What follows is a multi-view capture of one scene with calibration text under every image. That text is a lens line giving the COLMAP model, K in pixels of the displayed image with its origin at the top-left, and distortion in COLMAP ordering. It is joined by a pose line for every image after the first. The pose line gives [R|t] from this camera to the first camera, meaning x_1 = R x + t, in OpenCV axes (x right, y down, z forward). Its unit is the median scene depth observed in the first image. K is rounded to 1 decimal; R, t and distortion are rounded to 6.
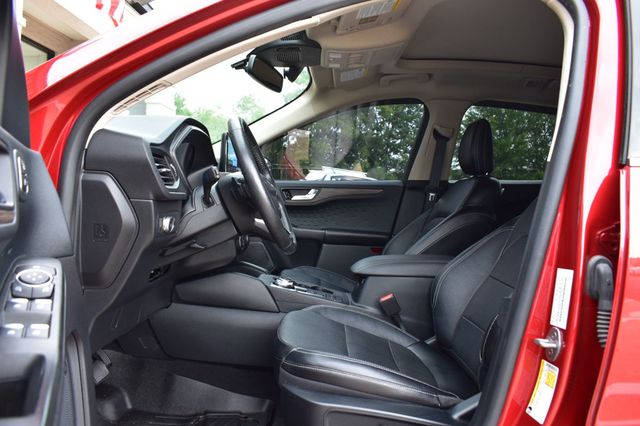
lens RADIAL K [[499.4, 0, 320.0], [0, 499.4, 213.0], [0, 0, 1]] dist [-0.099826, 0.019060]
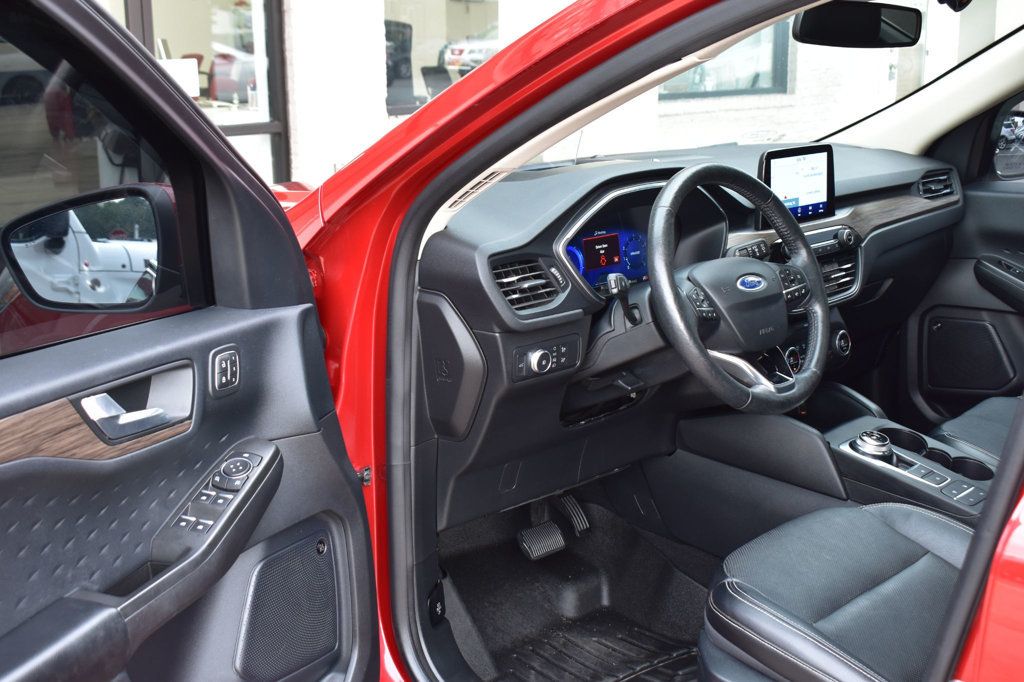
lens RADIAL K [[1263.1, 0, 512.0], [0, 1263.1, 341.0], [0, 0, 1]] dist [-0.166820, 0.021223]
pose [[0.708066, 0.119654, -0.695935, 0.859412], [0.012218, 0.983316, 0.181496, -0.317620], [0.706041, -0.137014, 0.694791, -0.215142]]
